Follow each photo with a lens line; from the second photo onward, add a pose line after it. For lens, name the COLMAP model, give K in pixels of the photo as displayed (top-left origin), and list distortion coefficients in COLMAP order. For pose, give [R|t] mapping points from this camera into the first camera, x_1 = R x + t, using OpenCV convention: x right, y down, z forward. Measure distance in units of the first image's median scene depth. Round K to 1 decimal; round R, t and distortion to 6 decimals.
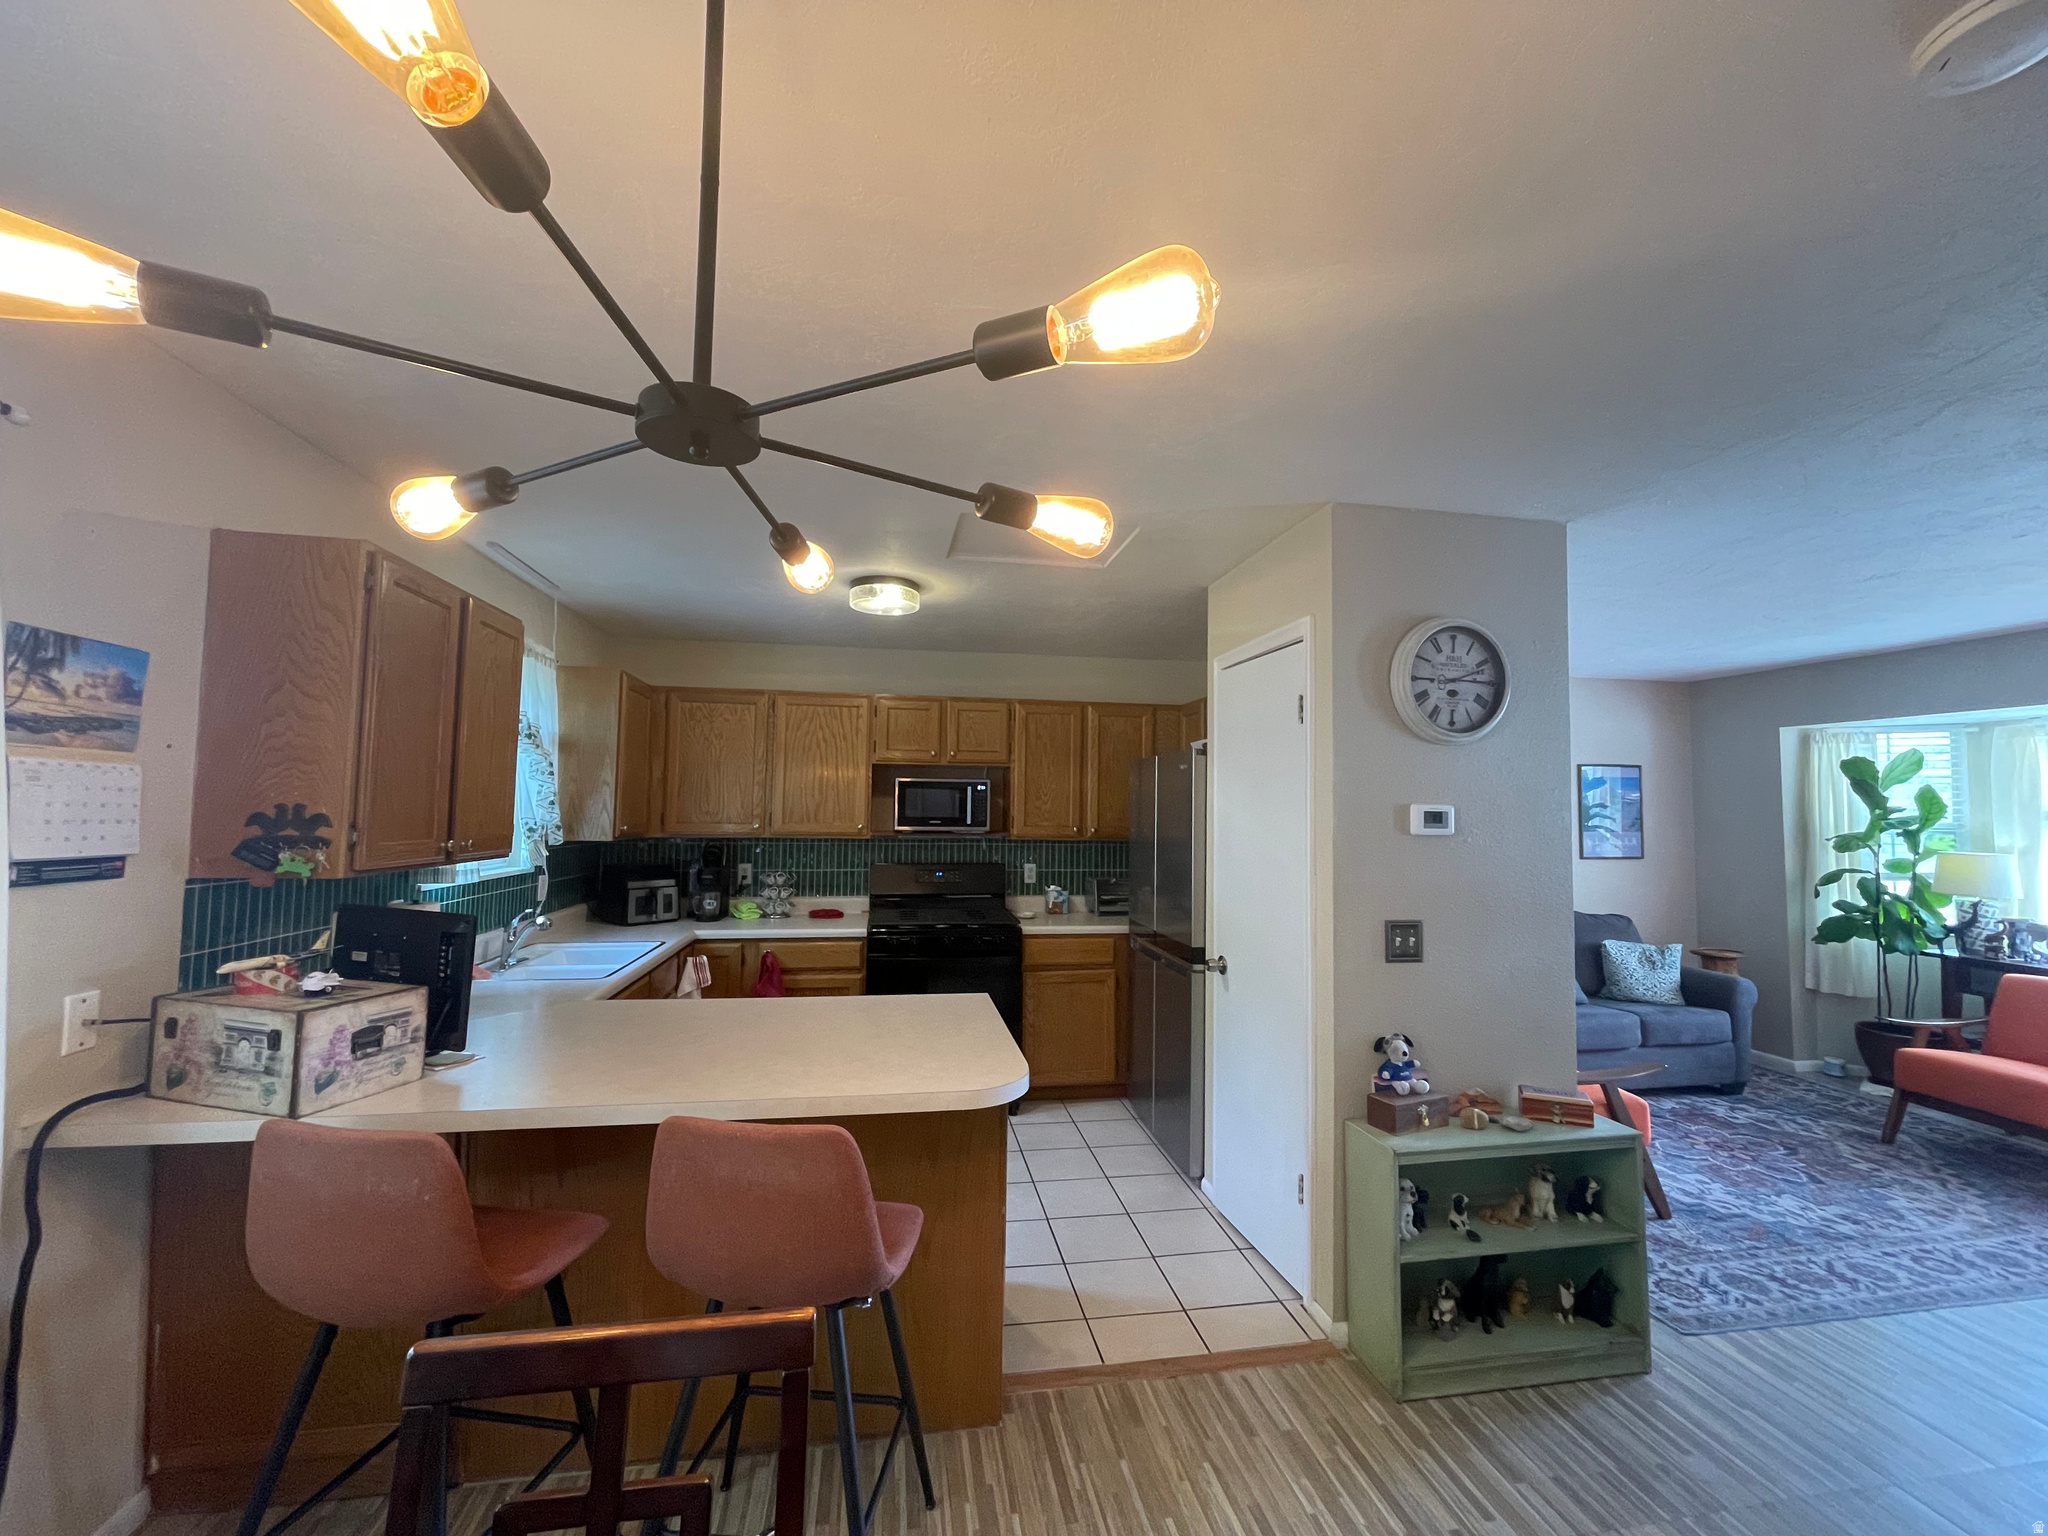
lens RADIAL K [[826.8, 0, 1020.9], [0, 826.8, 769.9], [0, 0, 1]] dist [-0.002961, 0.001098]
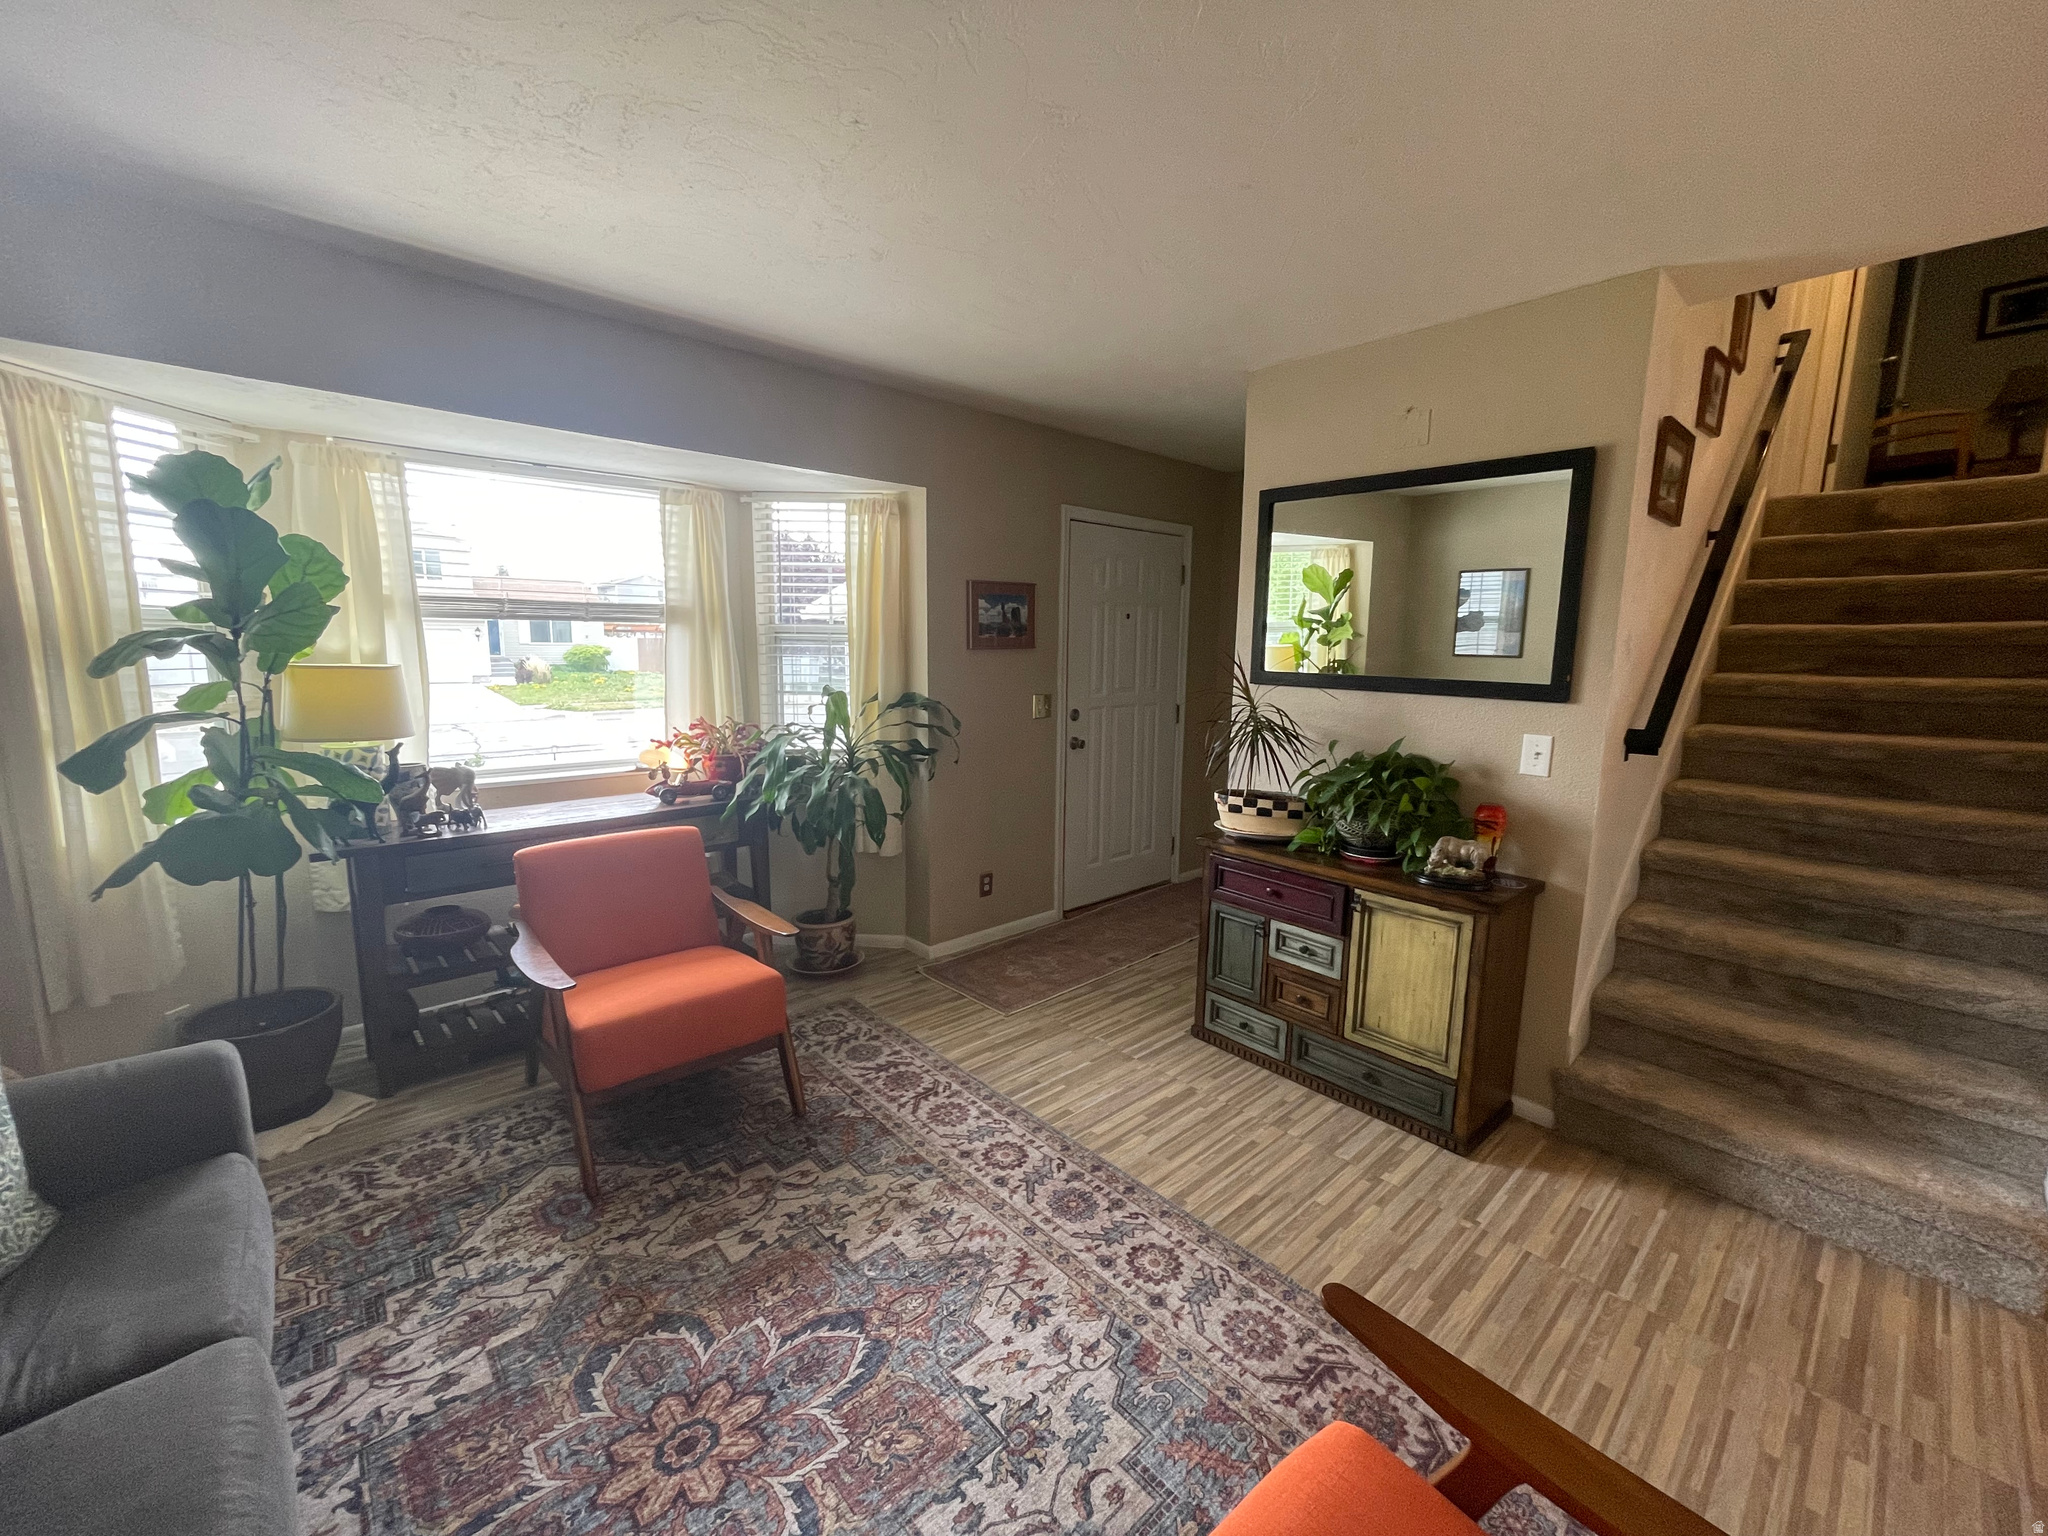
lens RADIAL K [[826.8, 0, 1032.6], [0, 826.8, 773.1], [0, 0, 1]] dist [-0.002961, 0.001098]
pose [[-0.544369, -0.150353, 0.825262, 0.580851], [-0.064058, 0.988384, 0.137817, 0.093877], [-0.836397, 0.022159, -0.547677, 1.287038]]
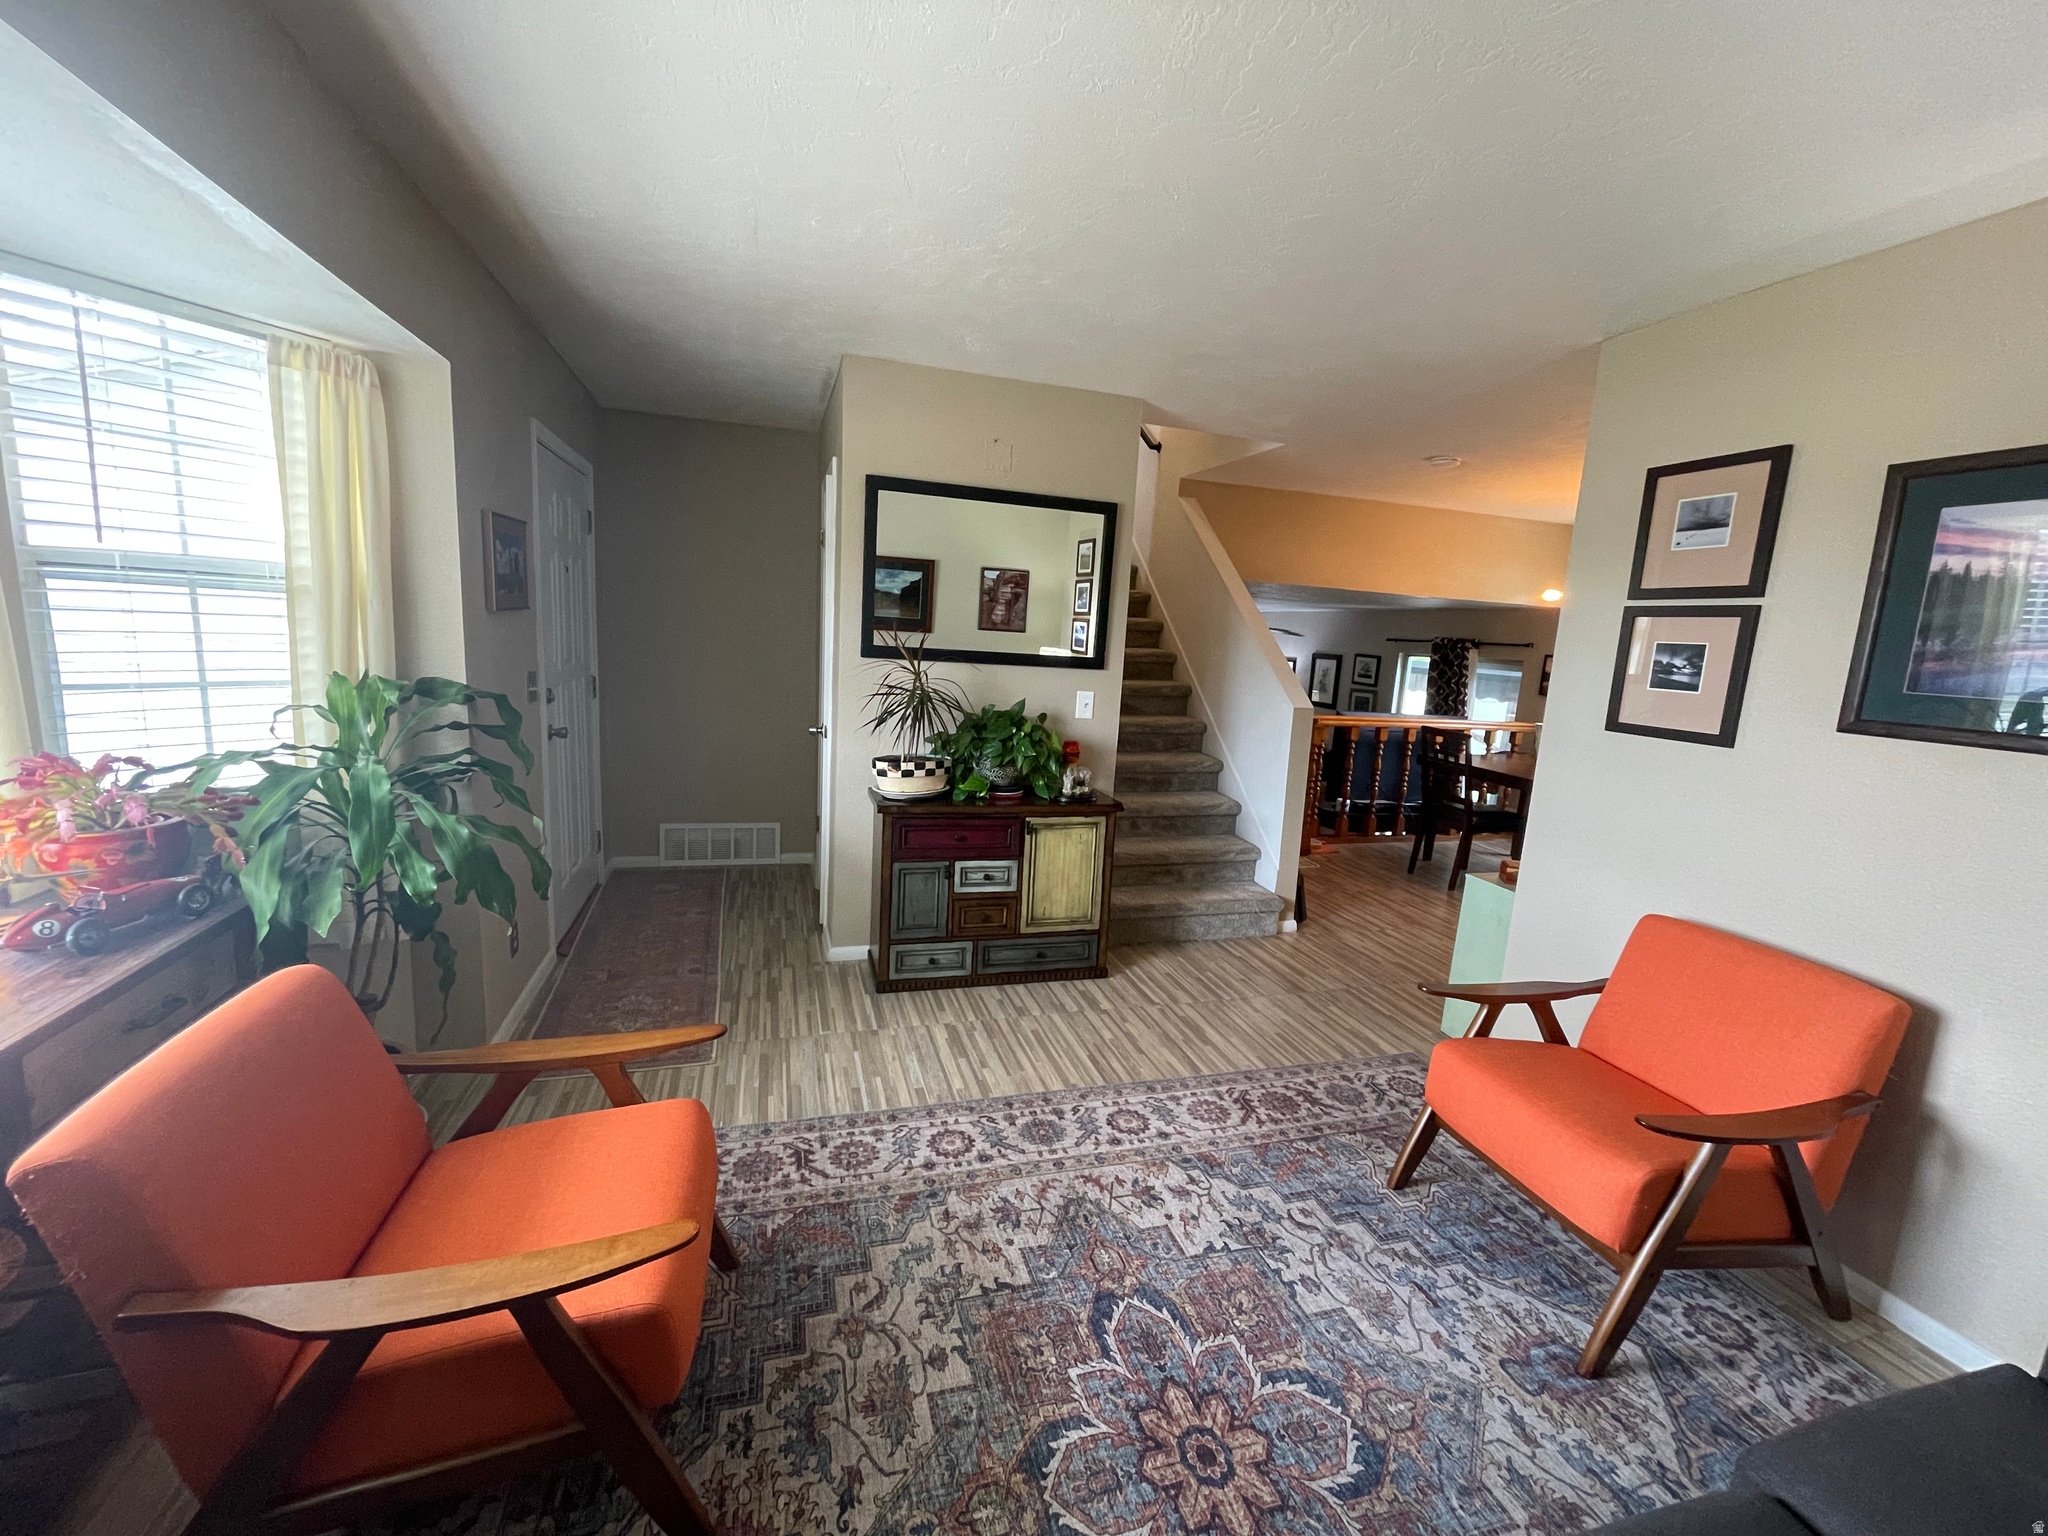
lens RADIAL K [[826.8, 0, 1028.9], [0, 826.8, 766.7], [0, 0, 1]] dist [-0.002961, 0.001098]
pose [[-0.989129, -0.046690, -0.139439, 1.201376], [-0.062804, 0.991552, 0.113495, 0.113503], [0.132962, 0.121018, -0.983705, 1.603975]]
